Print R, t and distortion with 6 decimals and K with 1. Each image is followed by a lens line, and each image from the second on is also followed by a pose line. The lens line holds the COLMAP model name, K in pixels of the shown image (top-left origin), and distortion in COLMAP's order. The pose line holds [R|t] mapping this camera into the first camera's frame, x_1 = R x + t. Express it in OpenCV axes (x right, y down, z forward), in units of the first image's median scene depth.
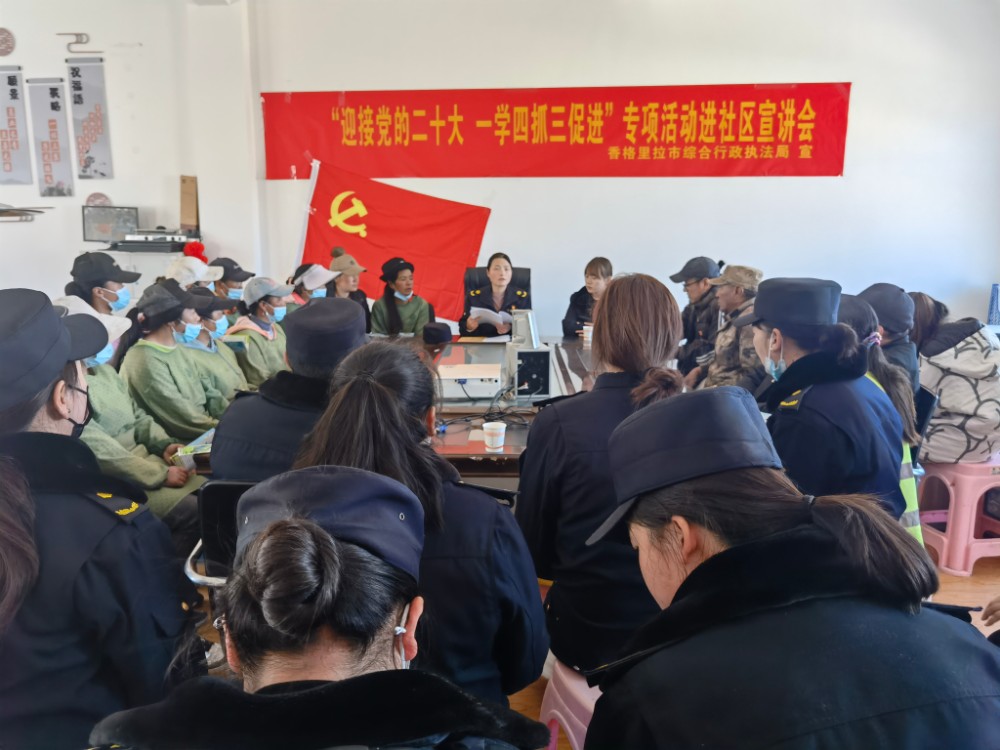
lens RADIAL K [[777.0, 0, 498.8], [0, 777.0, 373.2], [0, 0, 1]] dist [0.046337, -0.050500]
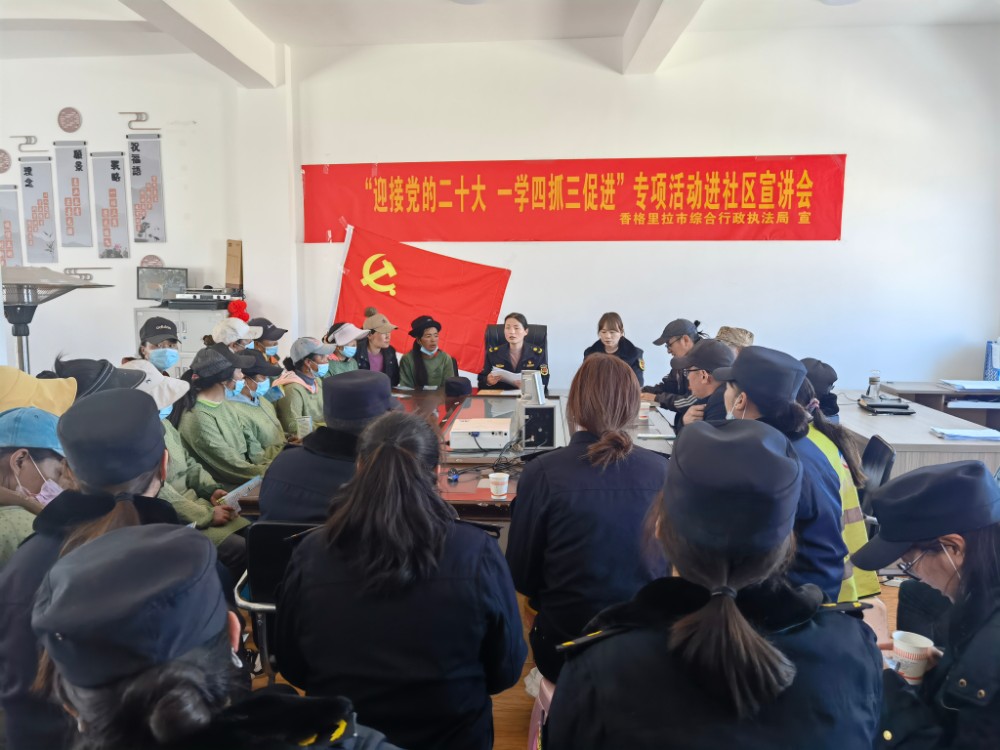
lens RADIAL K [[777.0, 0, 494.1], [0, 777.0, 371.8], [0, 0, 1]] dist [0.046337, -0.050500]
pose [[0.998935, 0.002151, -0.046084, 0.017455], [-0.004932, 0.998166, -0.060333, -0.006682], [0.045870, 0.060496, 0.997114, -0.064234]]
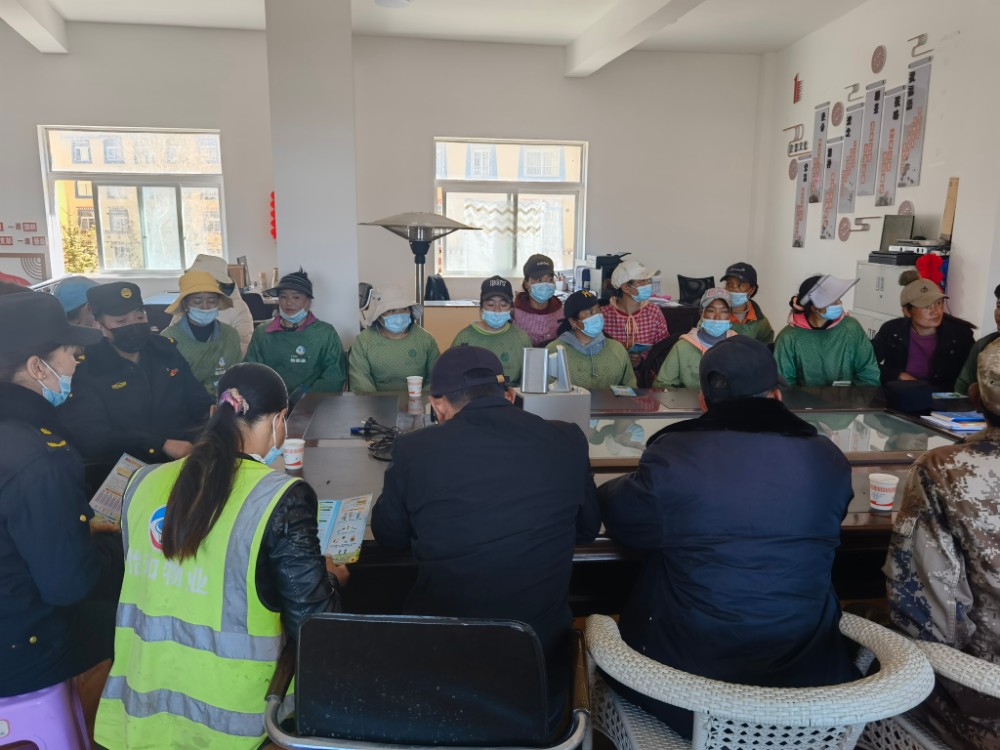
lens RADIAL K [[777.0, 0, 494.8], [0, 777.0, 375.3], [0, 0, 1]] dist [0.046337, -0.050500]
pose [[0.203229, 0.178638, -0.962698, 0.434867], [-0.185622, 0.972415, 0.141256, -0.083287], [0.961375, 0.149991, 0.230782, 0.418030]]
